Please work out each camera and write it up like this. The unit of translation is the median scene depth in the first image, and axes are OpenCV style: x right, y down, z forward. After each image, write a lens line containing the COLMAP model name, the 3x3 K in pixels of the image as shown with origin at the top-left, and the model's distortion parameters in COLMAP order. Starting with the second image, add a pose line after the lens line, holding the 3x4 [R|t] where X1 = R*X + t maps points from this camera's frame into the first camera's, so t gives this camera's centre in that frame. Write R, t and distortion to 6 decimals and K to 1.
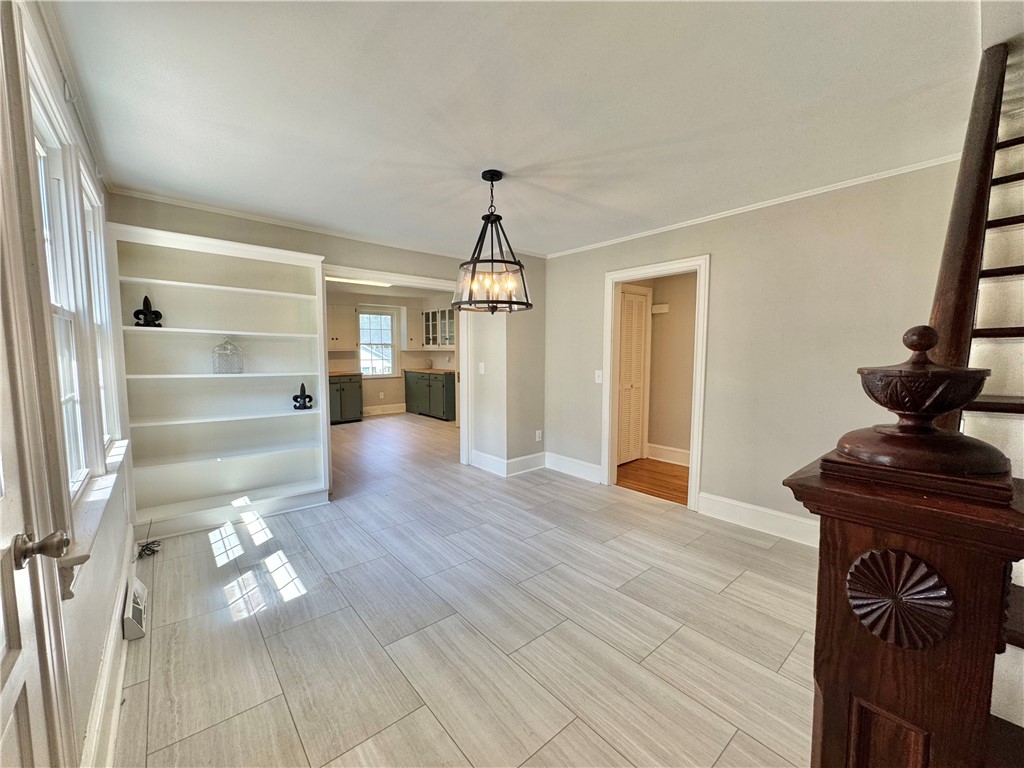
lens RADIAL K [[409.9, 0, 512.6], [0, 409.9, 382.4], [0, 0, 1]] dist [-0.003446, 0.000053]
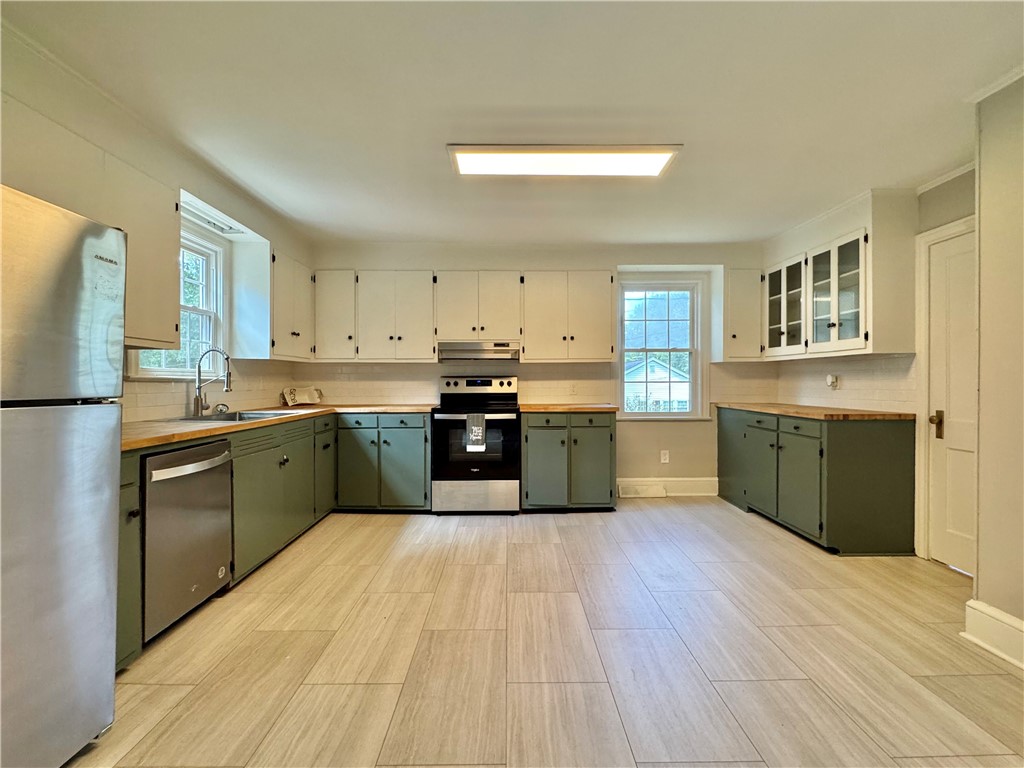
lens RADIAL K [[479.9, 0, 514.4], [0, 479.9, 381.0], [0, 0, 1]] dist [0.001190, 0.000181]
pose [[0.766837, 0.001910, -0.641839, -0.096586], [-0.056002, 0.996381, -0.063943, -0.010285], [0.639394, 0.084978, 0.764169, 0.459591]]
